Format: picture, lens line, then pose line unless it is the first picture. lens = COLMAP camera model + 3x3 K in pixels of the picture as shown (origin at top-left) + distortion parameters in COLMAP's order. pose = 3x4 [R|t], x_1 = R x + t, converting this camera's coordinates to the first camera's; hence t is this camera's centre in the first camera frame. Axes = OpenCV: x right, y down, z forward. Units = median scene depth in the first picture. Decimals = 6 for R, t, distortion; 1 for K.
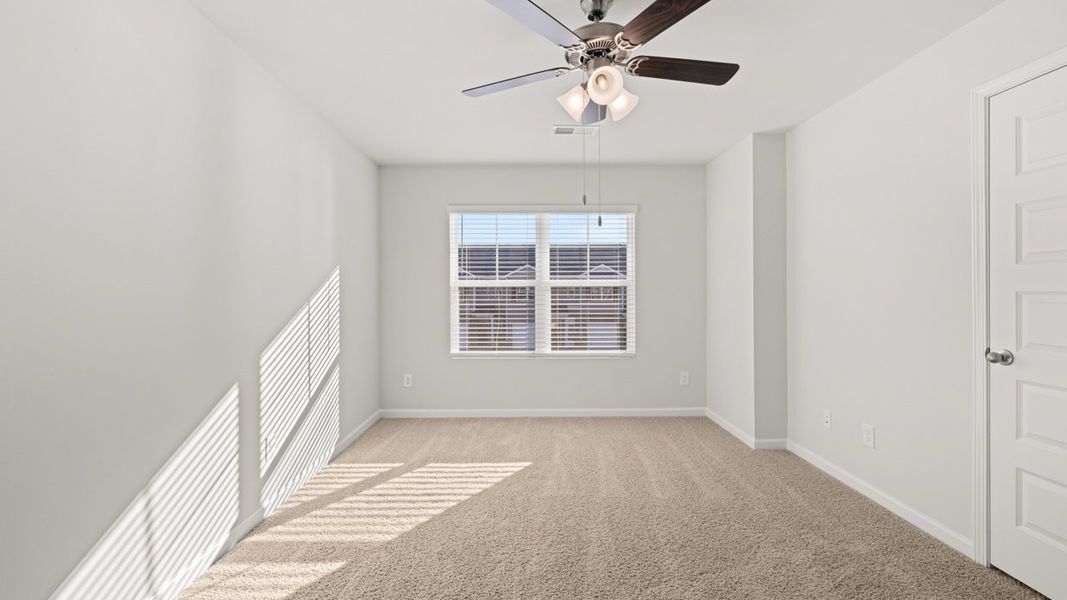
lens RADIAL K [[468.1, 0, 532.1], [0, 468.1, 295.3], [0, 0, 1]] dist [-0.001890, 0.000153]
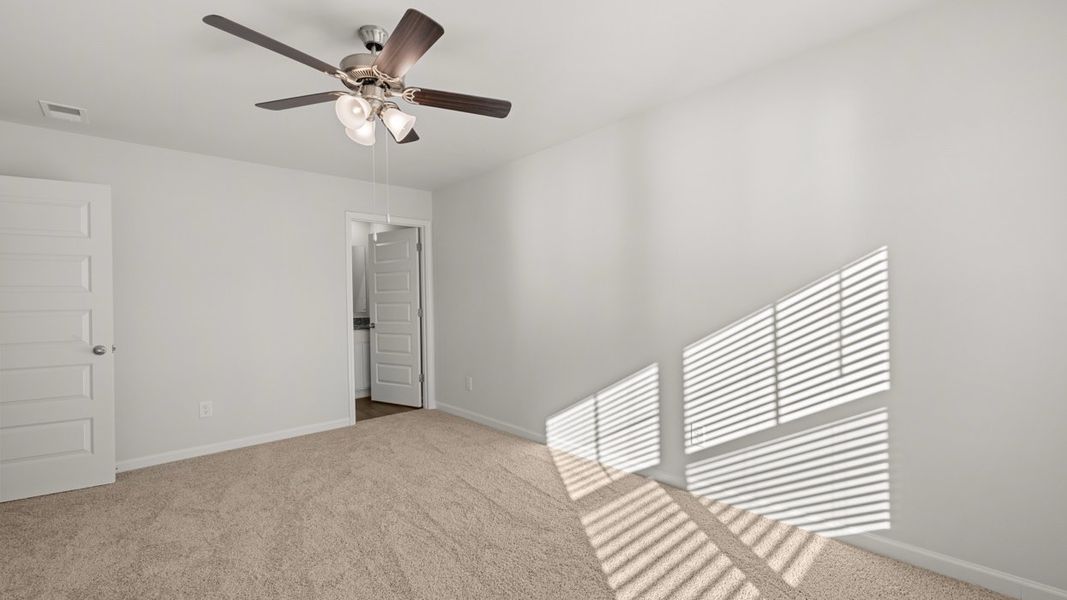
lens RADIAL K [[468.1, 0, 532.1], [0, 468.1, 295.3], [0, 0, 1]] dist [-0.001890, 0.000153]
pose [[-0.772656, 0.016922, -0.634599, 0.490925], [0.020659, 0.999785, 0.001506, -0.014988], [0.634488, -0.011946, -0.772840, 1.818278]]
